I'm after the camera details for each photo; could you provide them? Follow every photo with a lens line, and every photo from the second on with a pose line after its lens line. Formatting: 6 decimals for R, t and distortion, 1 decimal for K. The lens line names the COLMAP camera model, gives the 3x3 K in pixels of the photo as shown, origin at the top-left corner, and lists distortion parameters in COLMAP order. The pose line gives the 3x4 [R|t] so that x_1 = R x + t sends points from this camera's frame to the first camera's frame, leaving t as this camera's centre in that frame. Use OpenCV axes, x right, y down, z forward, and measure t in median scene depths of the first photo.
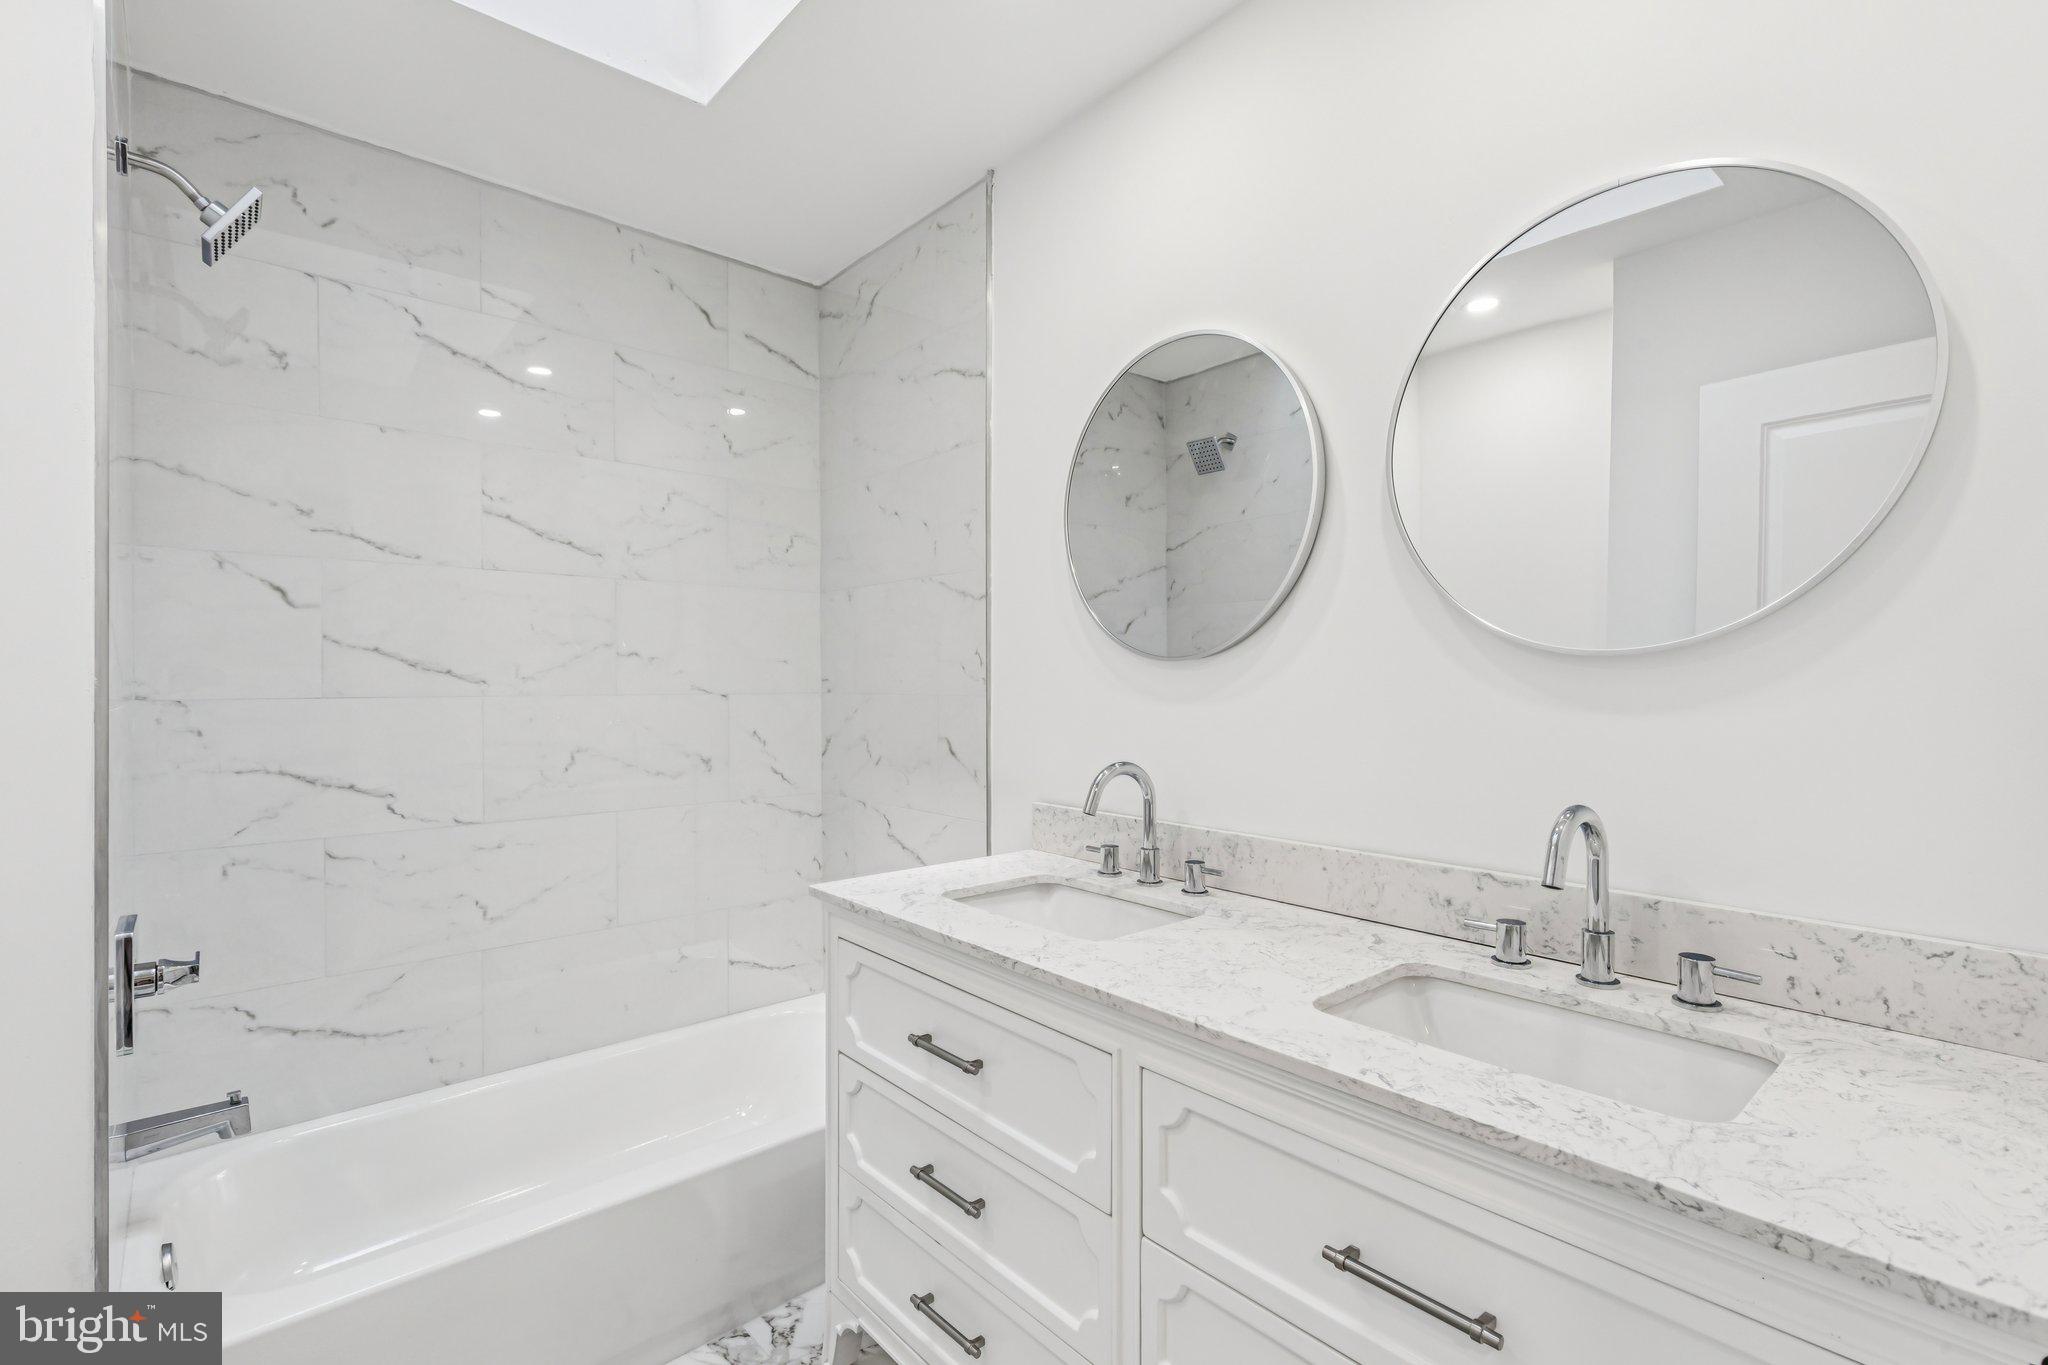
lens RADIAL K [[932.6, 0, 1029.2], [0, 932.6, 683.4], [0, 0, 1]] dist [0.008163, -0.002102]
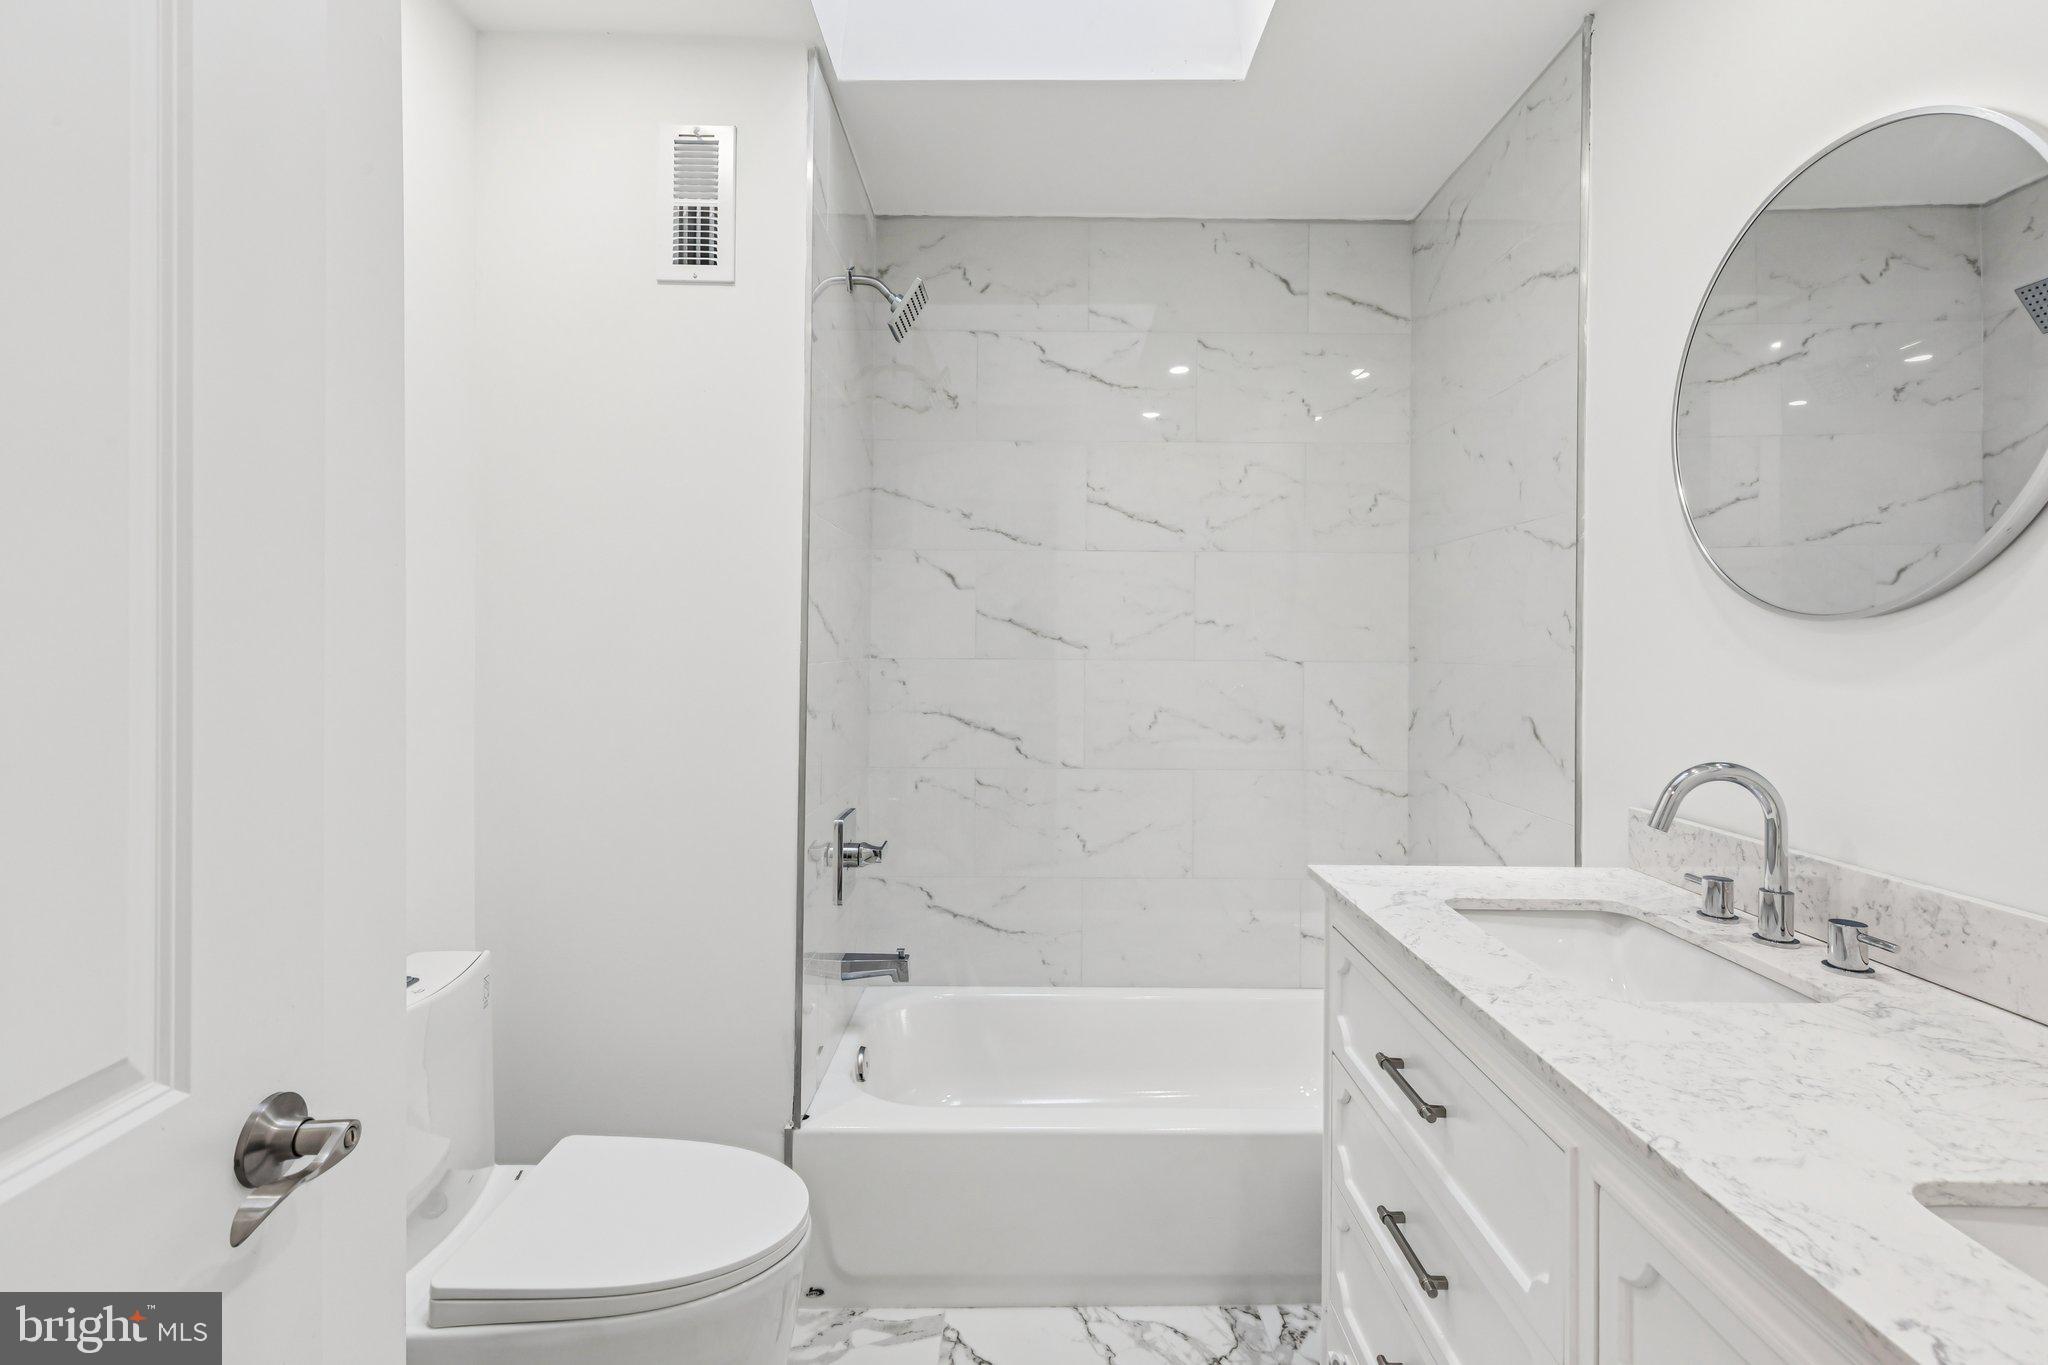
lens RADIAL K [[932.6, 0, 1022.5], [0, 932.6, 641.4], [0, 0, 1]] dist [0.008163, -0.002102]
pose [[0.749335, 0.001557, -0.662190, 0.142861], [-0.009634, 0.999917, -0.008552, 0.002135], [0.662121, 0.012788, 0.749287, 0.086565]]
